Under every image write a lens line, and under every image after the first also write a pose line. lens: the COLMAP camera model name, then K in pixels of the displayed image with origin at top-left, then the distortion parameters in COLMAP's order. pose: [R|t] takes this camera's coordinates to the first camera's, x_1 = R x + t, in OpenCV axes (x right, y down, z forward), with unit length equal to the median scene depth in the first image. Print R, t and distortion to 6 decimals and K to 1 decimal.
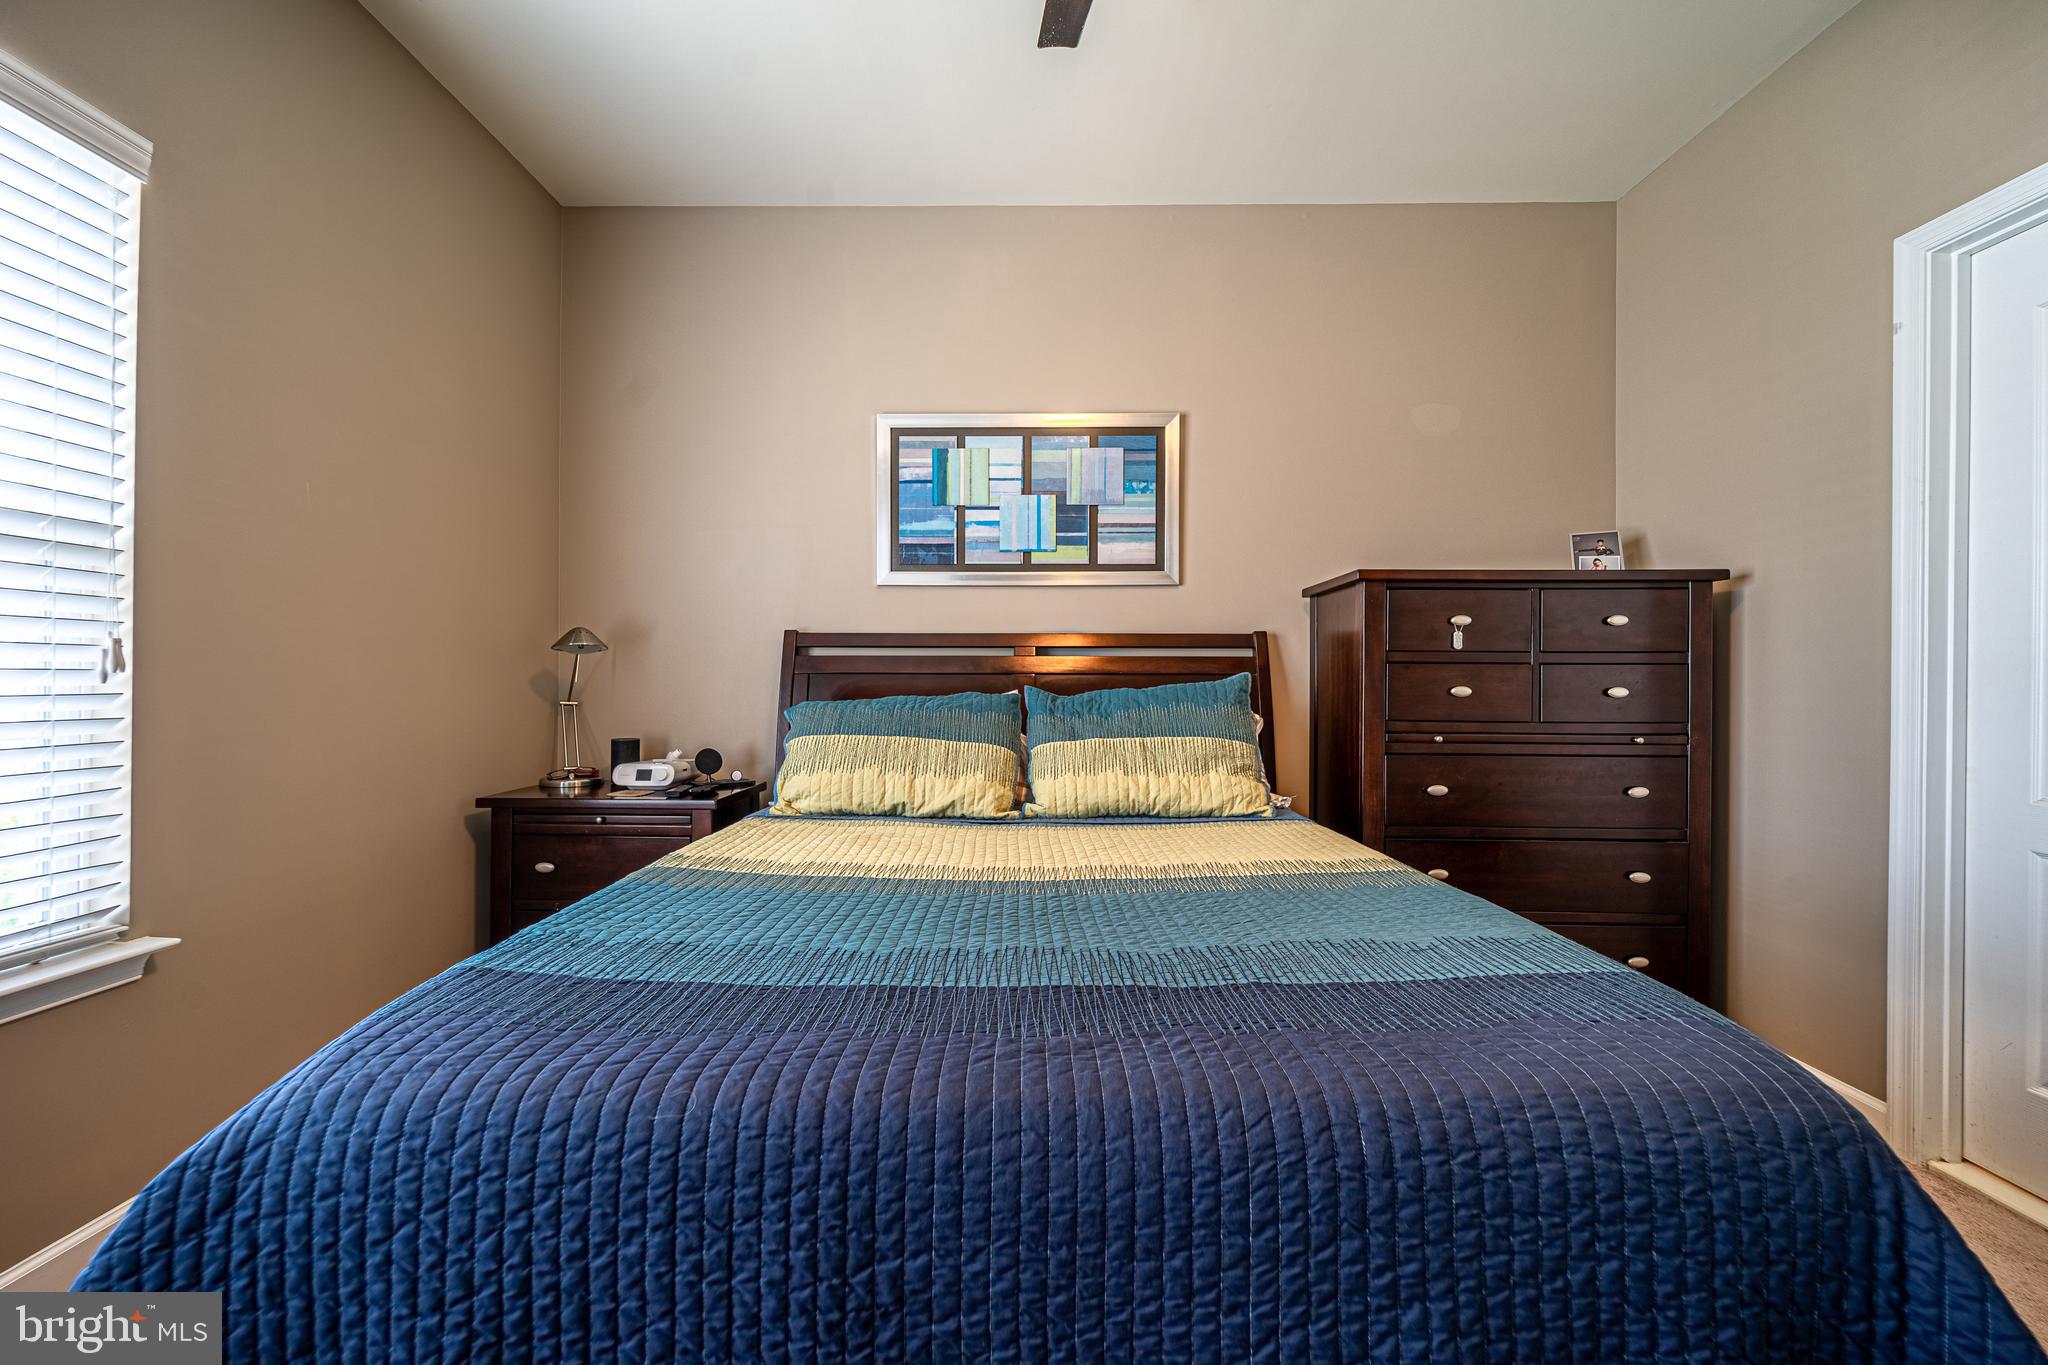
lens RADIAL K [[829.7, 0, 1026.2], [0, 829.7, 680.2], [0, 0, 1]] dist [0.003642, -0.001922]
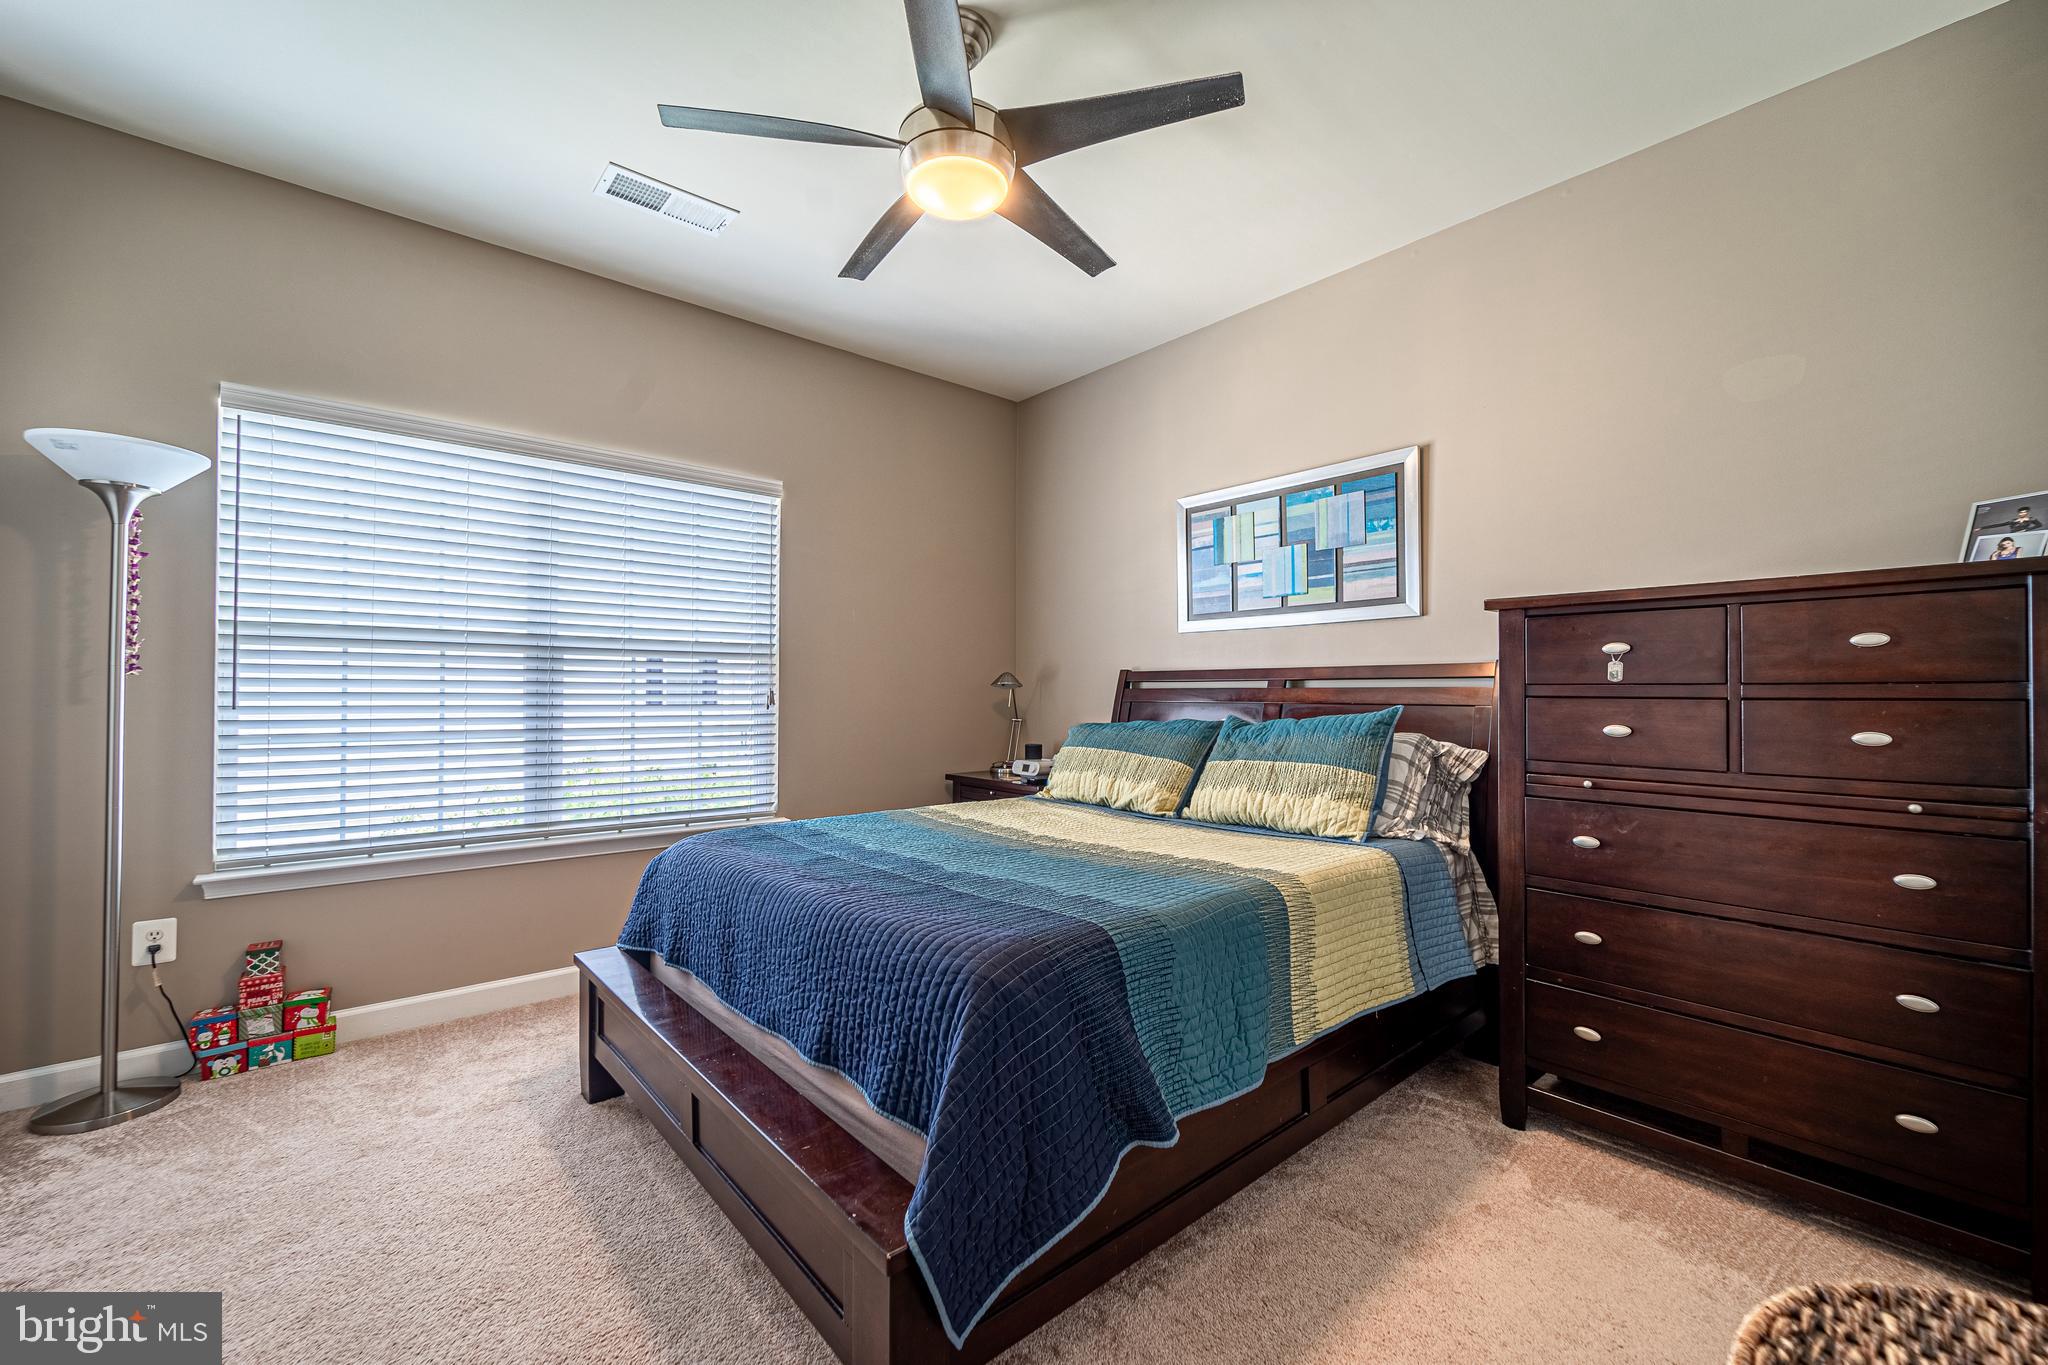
lens RADIAL K [[829.7, 0, 1007.8], [0, 829.7, 678.1], [0, 0, 1]] dist [0.003642, -0.001922]
pose [[0.657052, -0.016230, -0.753670, 0.614374], [0.001762, 0.999799, -0.019994, -0.020077], [0.753843, 0.011809, 0.656948, -0.036110]]
